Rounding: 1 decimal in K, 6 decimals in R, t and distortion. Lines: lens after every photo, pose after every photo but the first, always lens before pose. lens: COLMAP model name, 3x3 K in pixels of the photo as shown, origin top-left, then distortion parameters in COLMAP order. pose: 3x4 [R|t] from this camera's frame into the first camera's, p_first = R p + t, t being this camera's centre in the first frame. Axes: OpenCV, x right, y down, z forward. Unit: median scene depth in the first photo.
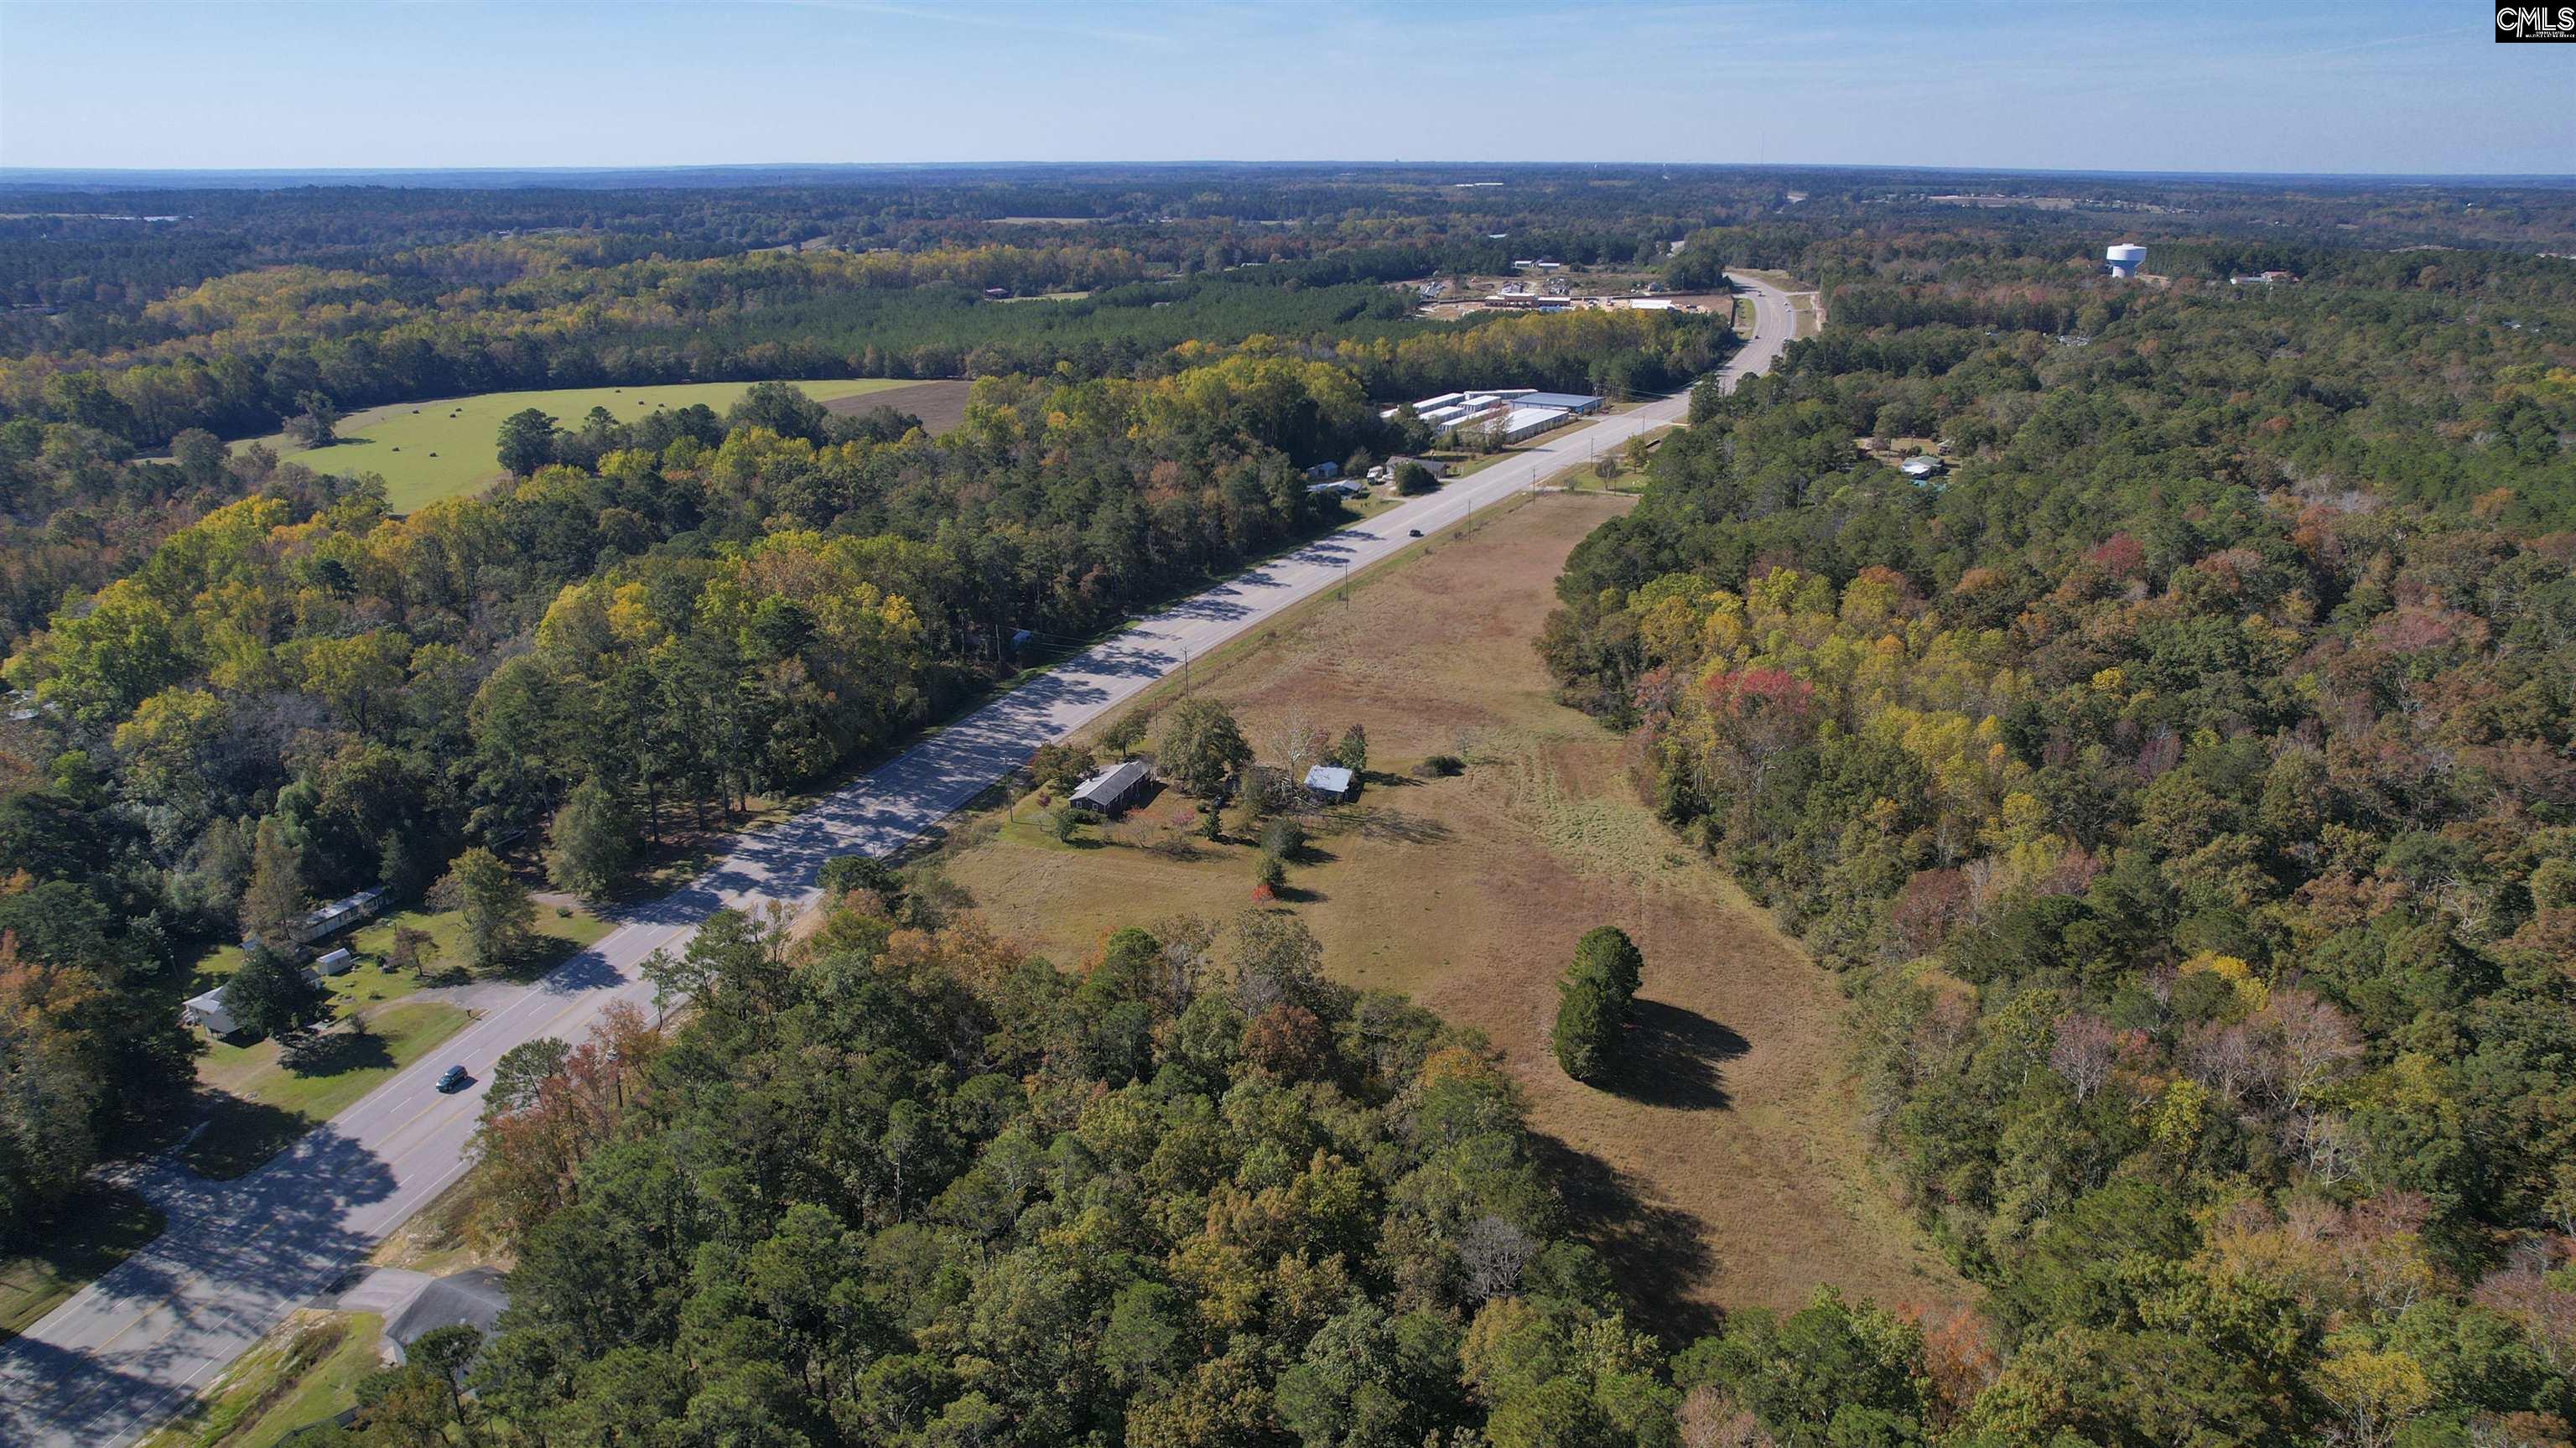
lens RADIAL K [[1661.5, 0, 1303.2], [0, 1661.5, 687.8], [0, 0, 1]] dist [-0.064201, 0.045793]
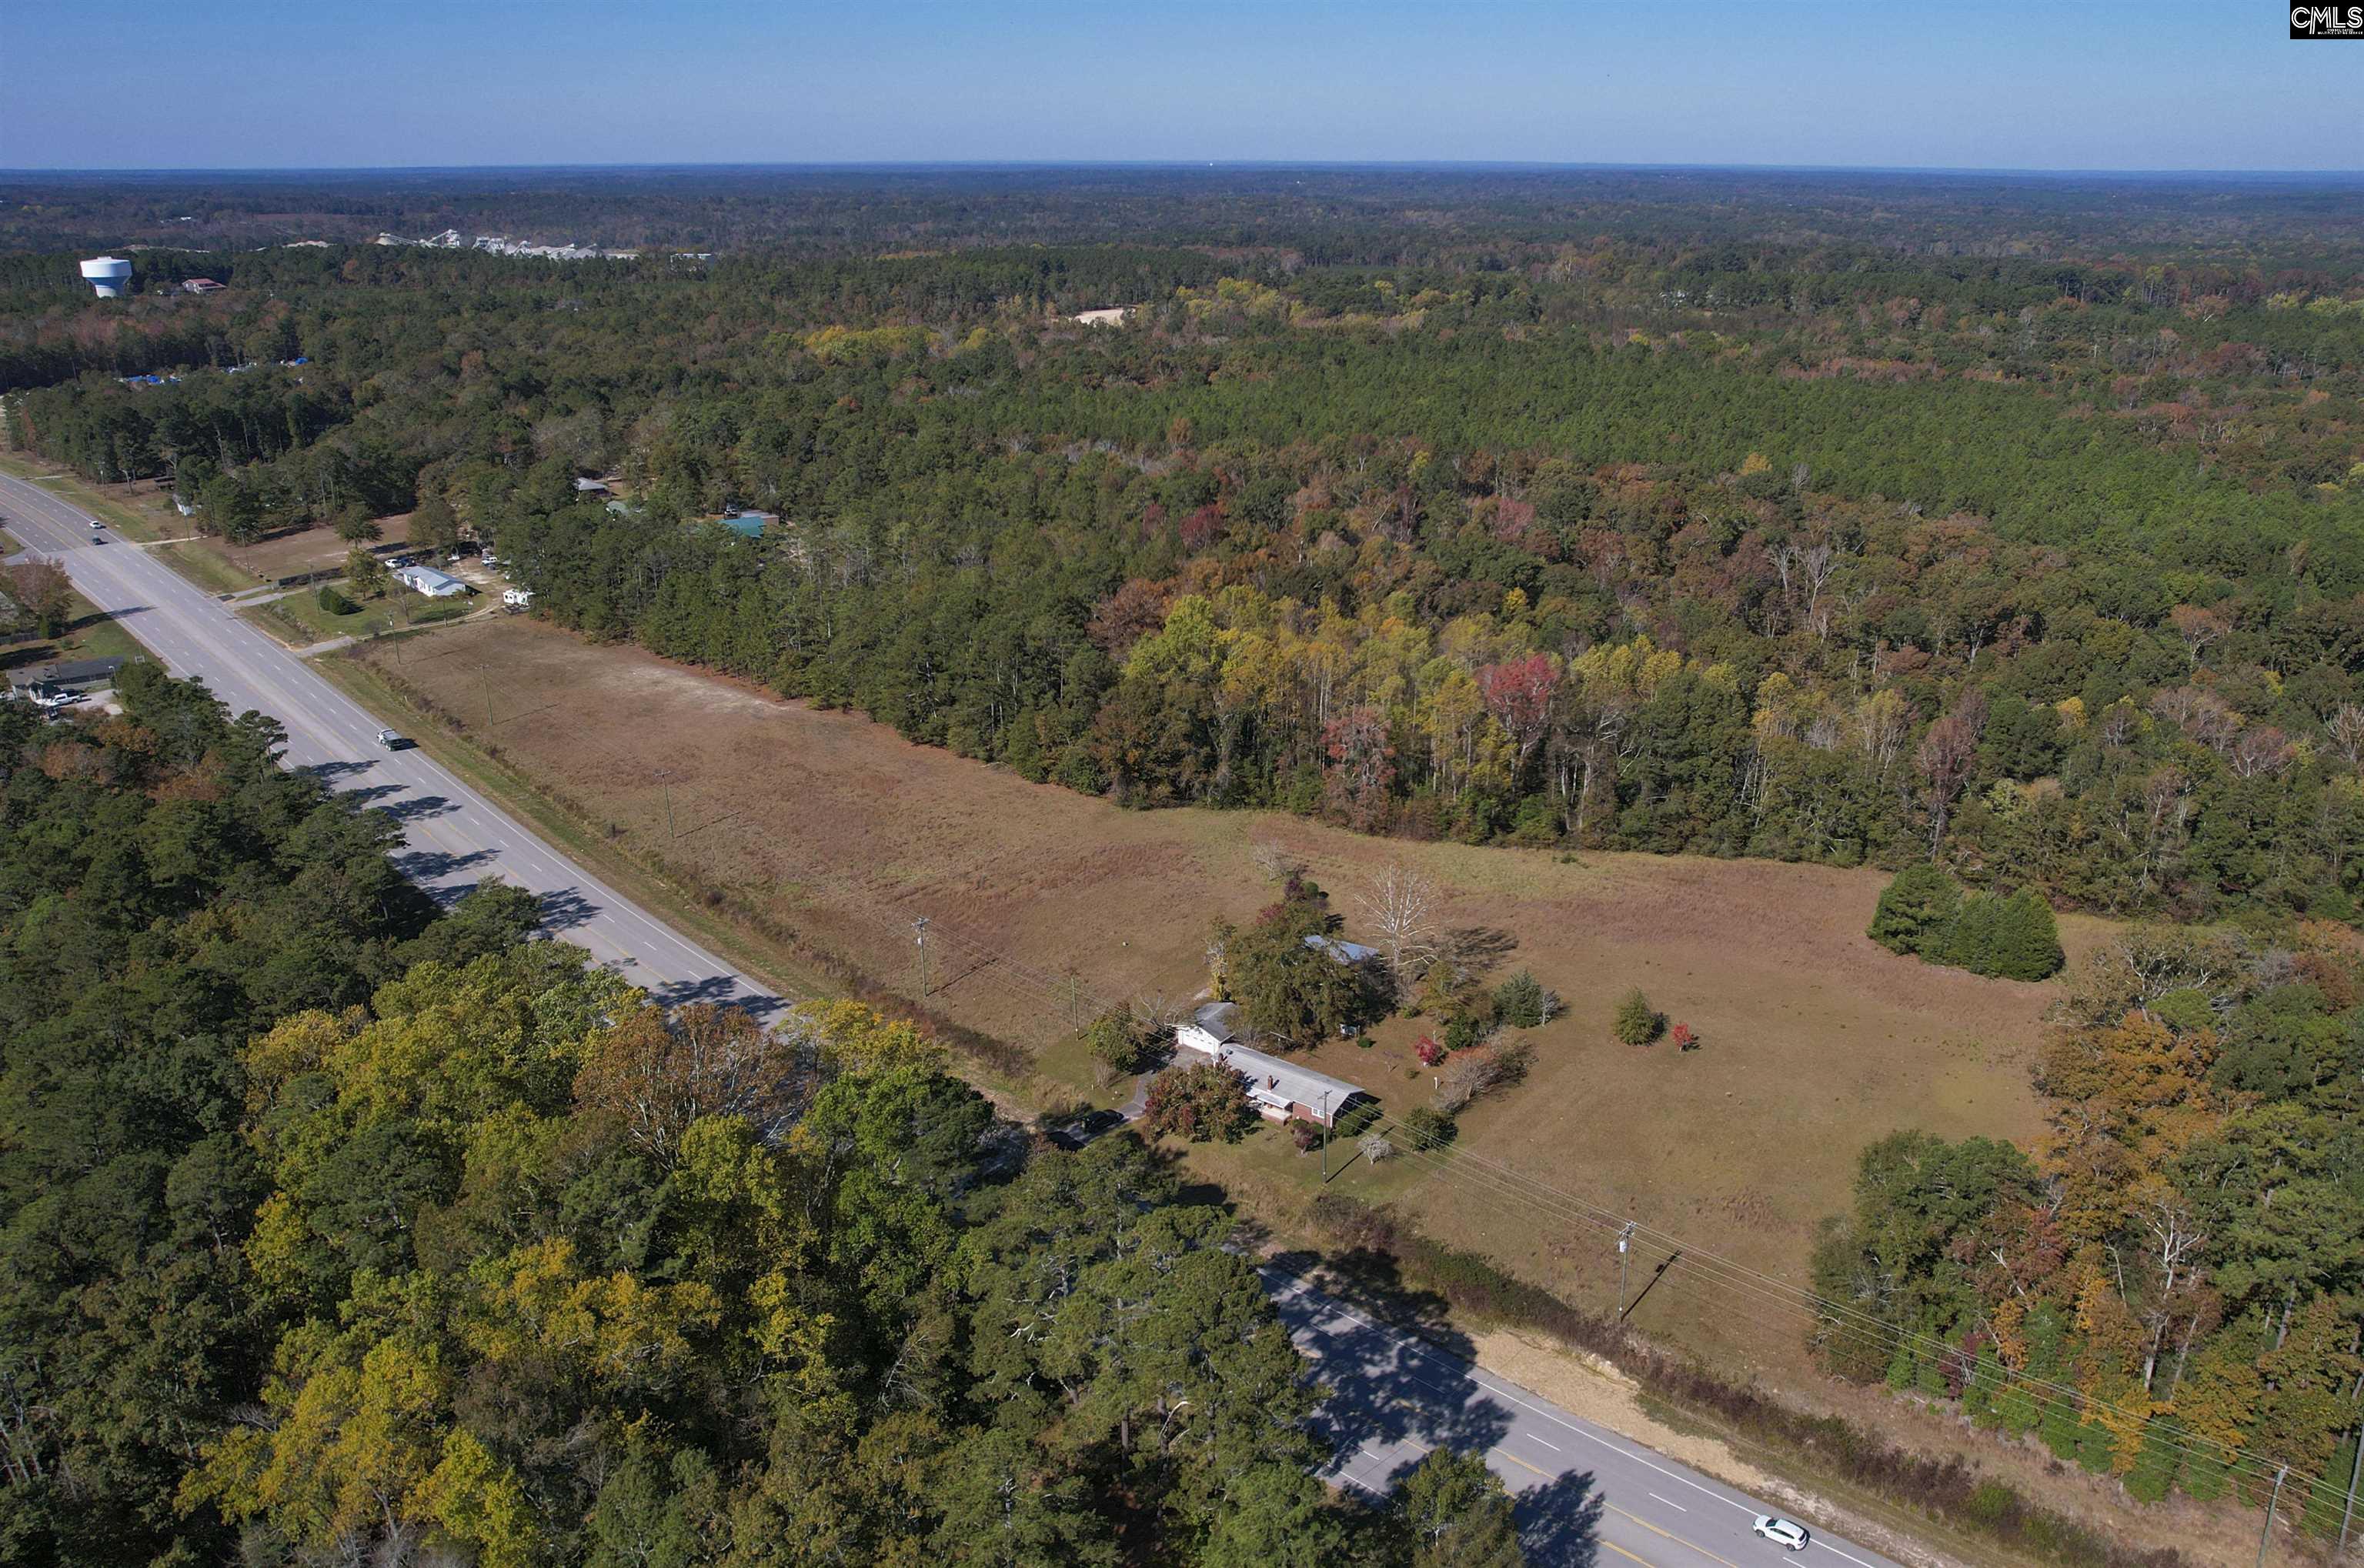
lens RADIAL K [[1813.8, 0, 1189.5], [0, 1813.8, 748.7], [0, 0, 1]] dist [-0.051655, 0.014355]
pose [[0.325095, -0.300645, 0.896619, -0.678444], [0.291407, 0.933831, 0.207465, -0.211002], [-0.899664, 0.193835, 0.391194, 0.637132]]
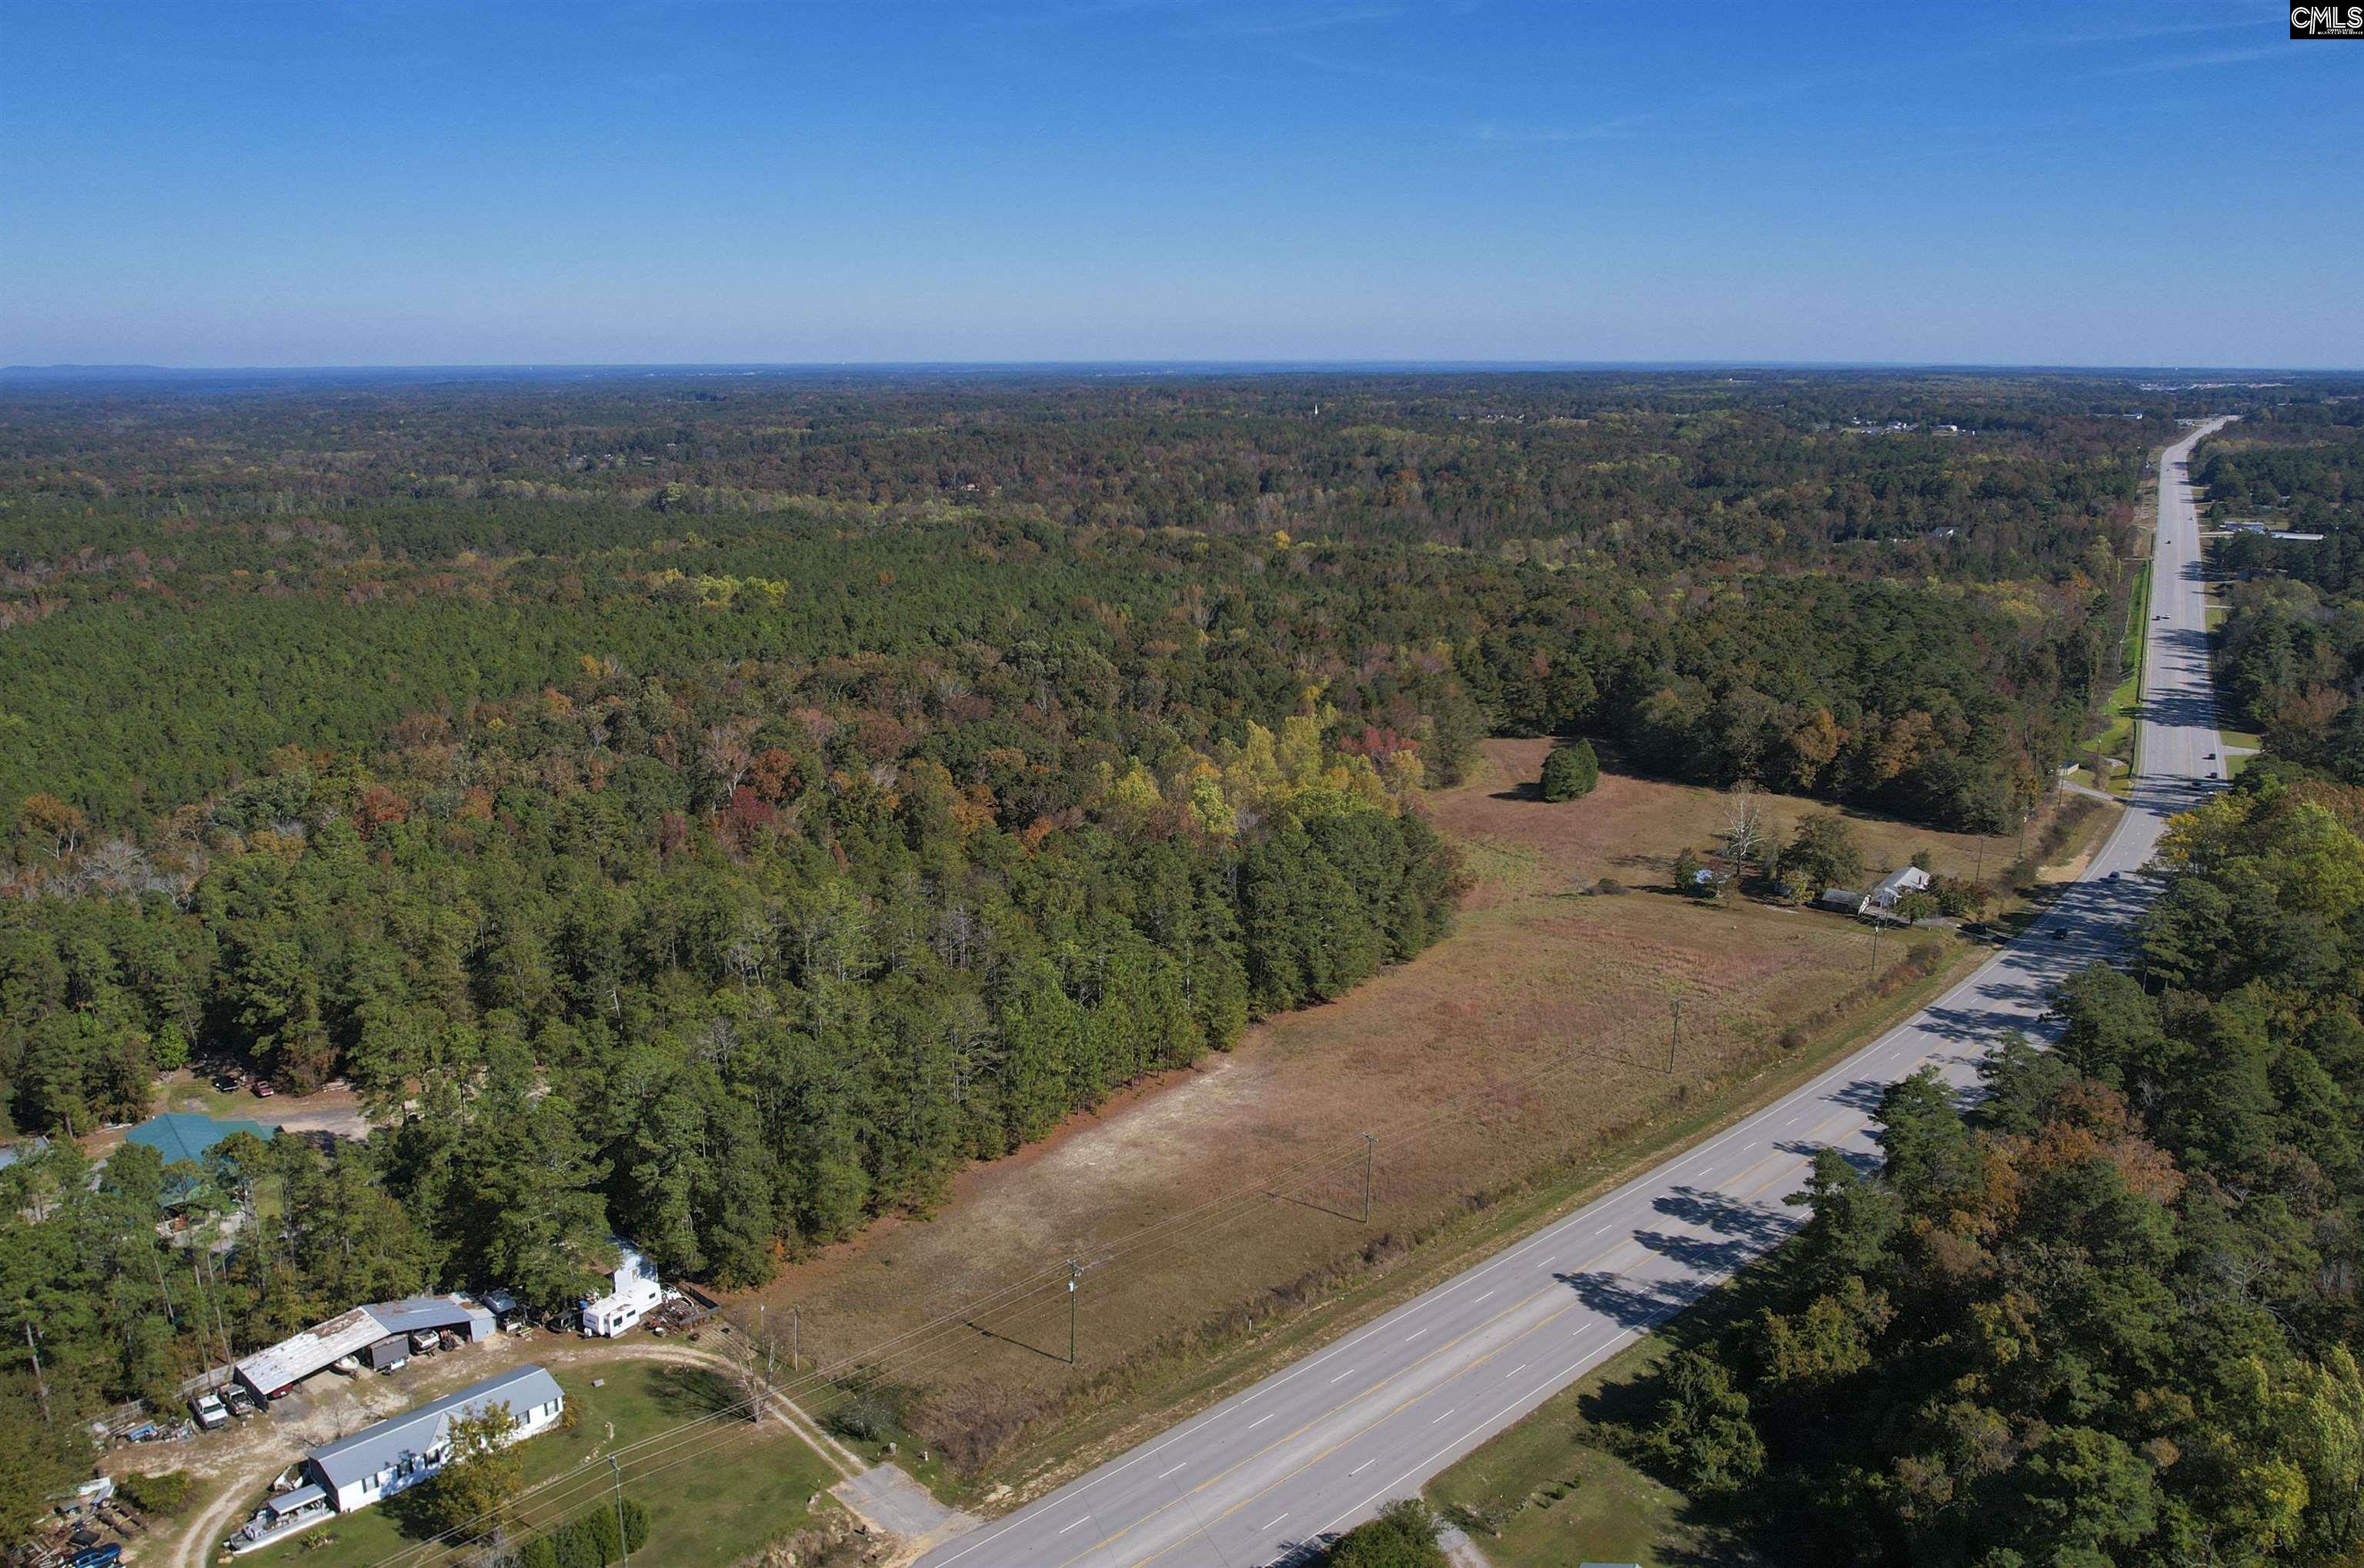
lens RADIAL K [[1831.2, 0, 1194.5], [0, 1831.2, 759.7], [0, 0, 1]] dist [-0.055225, 0.004523]
pose [[-0.965347, -0.052769, 0.255579, 0.039005], [0.082646, 0.867121, 0.491193, -0.614940], [-0.247538, 0.495294, -0.832711, 1.916034]]
